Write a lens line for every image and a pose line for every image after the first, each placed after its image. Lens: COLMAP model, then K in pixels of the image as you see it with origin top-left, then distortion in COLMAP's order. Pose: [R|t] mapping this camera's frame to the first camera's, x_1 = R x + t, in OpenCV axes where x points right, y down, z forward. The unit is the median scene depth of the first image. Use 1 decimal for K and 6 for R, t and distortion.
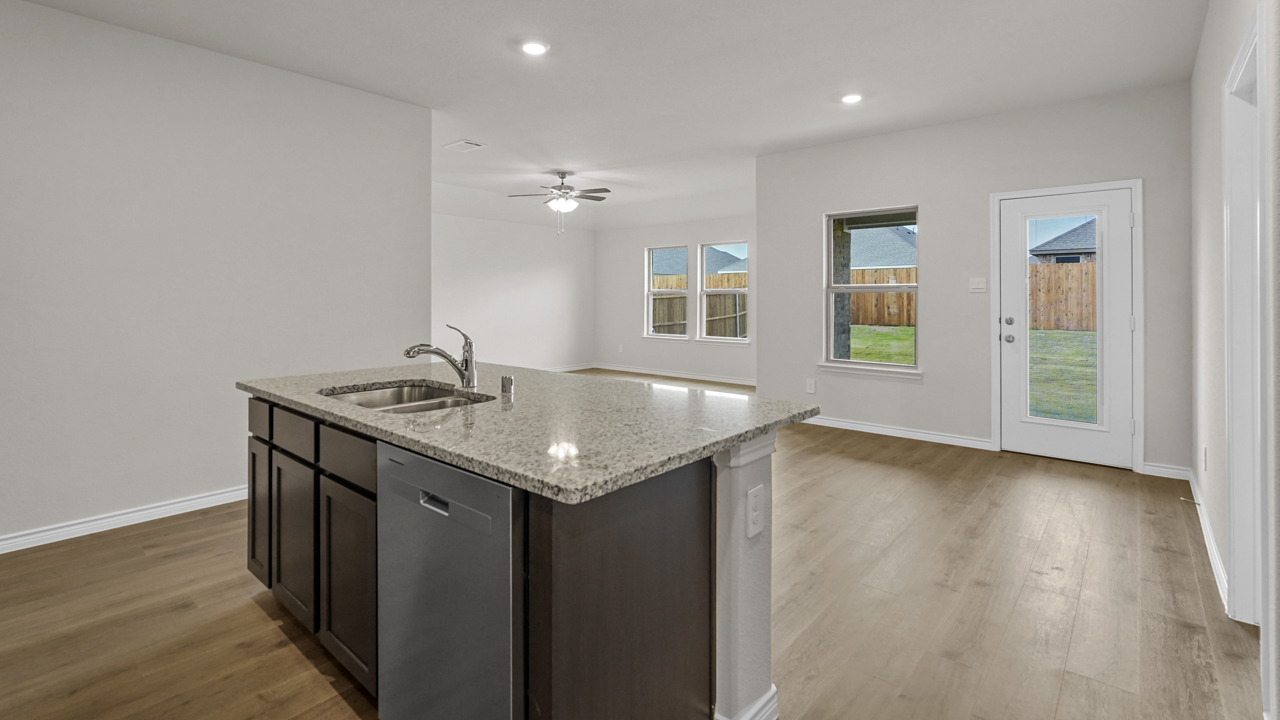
lens RADIAL K [[575.4, 0, 626.0], [0, 575.4, 291.2], [0, 0, 1]] dist [-0.009591, 0.005472]
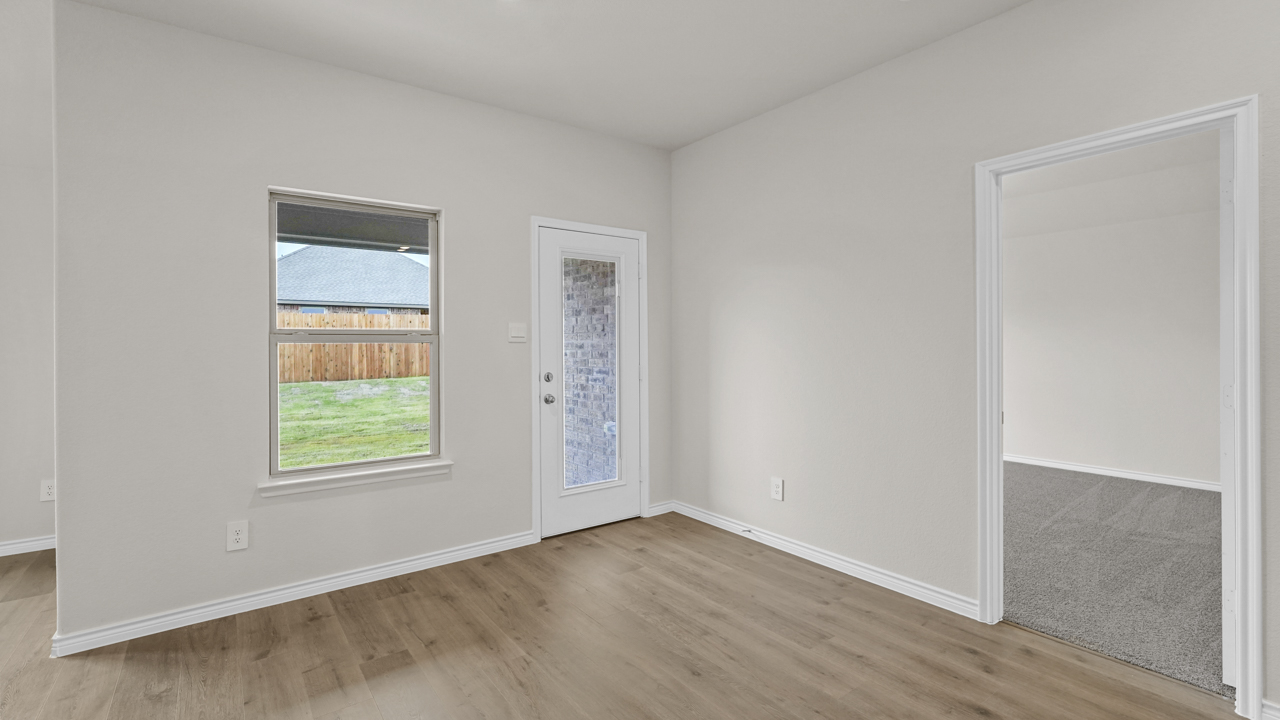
lens RADIAL K [[575.4, 0, 631.0], [0, 575.4, 348.3], [0, 0, 1]] dist [-0.009591, 0.005472]
pose [[0.205675, -0.009504, 0.978574, -0.104191], [0.000064, 0.999953, 0.009698, 0.002577], [-0.978620, -0.001932, 0.205666, 0.708330]]
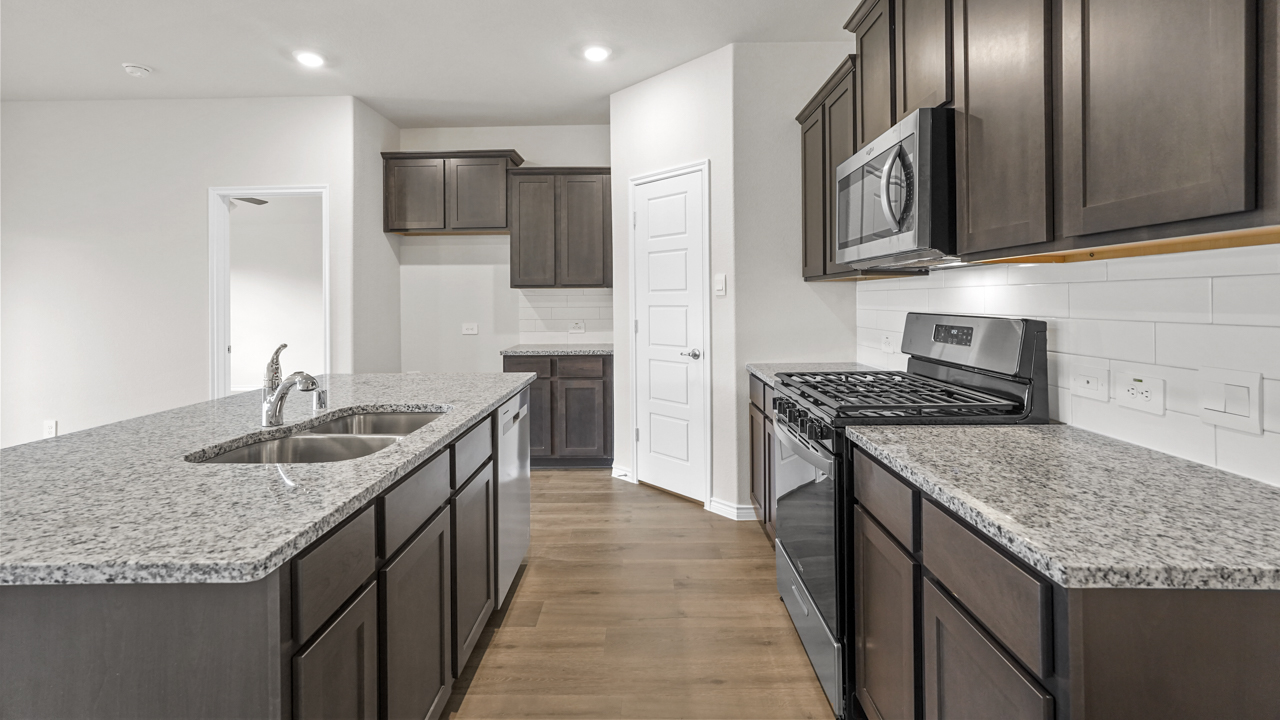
lens RADIAL K [[575.4, 0, 641.0], [0, 575.4, 295.4], [0, 0, 1]] dist [-0.009591, 0.005472]
pose [[-0.655028, 0.006138, 0.755580, -0.582279], [0.003557, 0.999981, -0.005040, -0.000876], [-0.755597, -0.000614, -0.655037, 0.566723]]
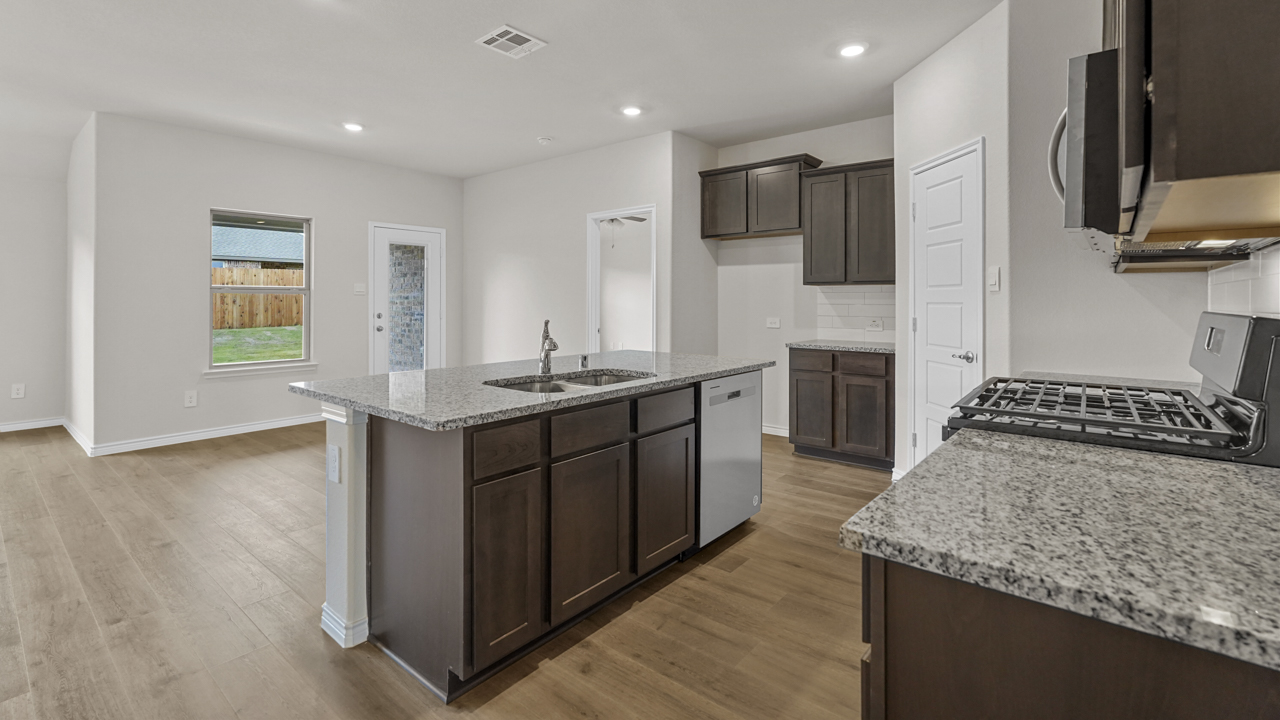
lens RADIAL K [[575.4, 0, 633.4], [0, 575.4, 297.2], [0, 0, 1]] dist [-0.009591, 0.005472]
pose [[-0.032814, 0.001713, 0.999460, -0.720674], [-0.006302, 0.999978, -0.001921, 0.006617], [-0.999442, -0.006361, -0.032803, 0.430261]]
